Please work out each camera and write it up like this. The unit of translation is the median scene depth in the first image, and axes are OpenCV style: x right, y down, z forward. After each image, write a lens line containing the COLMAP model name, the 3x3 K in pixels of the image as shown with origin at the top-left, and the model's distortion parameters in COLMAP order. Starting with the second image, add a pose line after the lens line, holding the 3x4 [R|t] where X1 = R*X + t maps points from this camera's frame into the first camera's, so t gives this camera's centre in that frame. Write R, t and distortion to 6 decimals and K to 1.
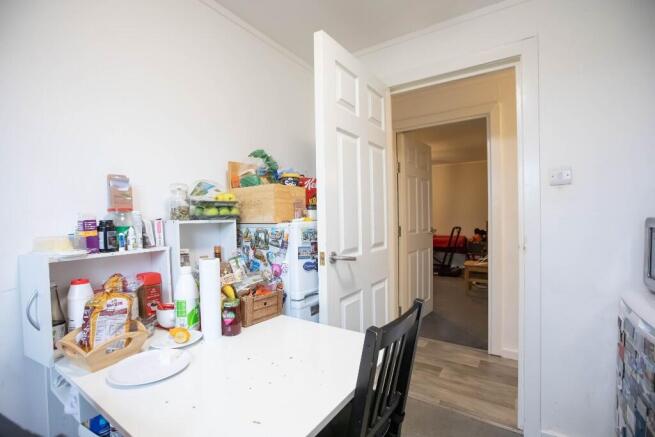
lens RADIAL K [[298.3, 0, 328.6], [0, 298.3, 226.5], [0, 0, 1]] dist [-0.049317, 0.007633]
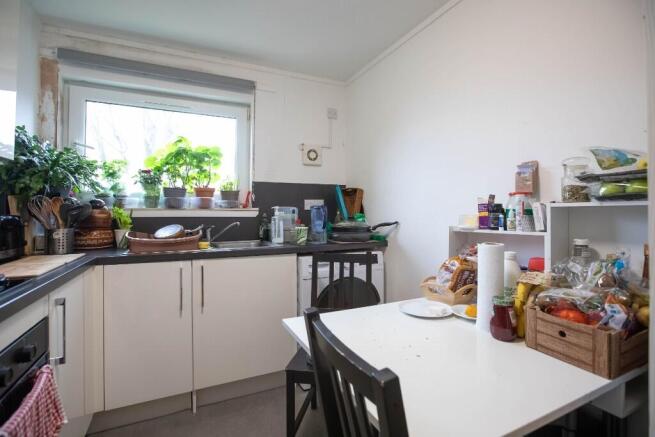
lens RADIAL K [[303.3, 0, 311.2], [0, 303.3, 210.6], [0, 0, 1]] dist [-0.055153, 0.018405]
pose [[-0.521102, 0.012276, -0.853406, 0.582687], [-0.010723, 0.999723, 0.020928, -0.008527], [0.853427, 0.020057, -0.520826, 0.850974]]
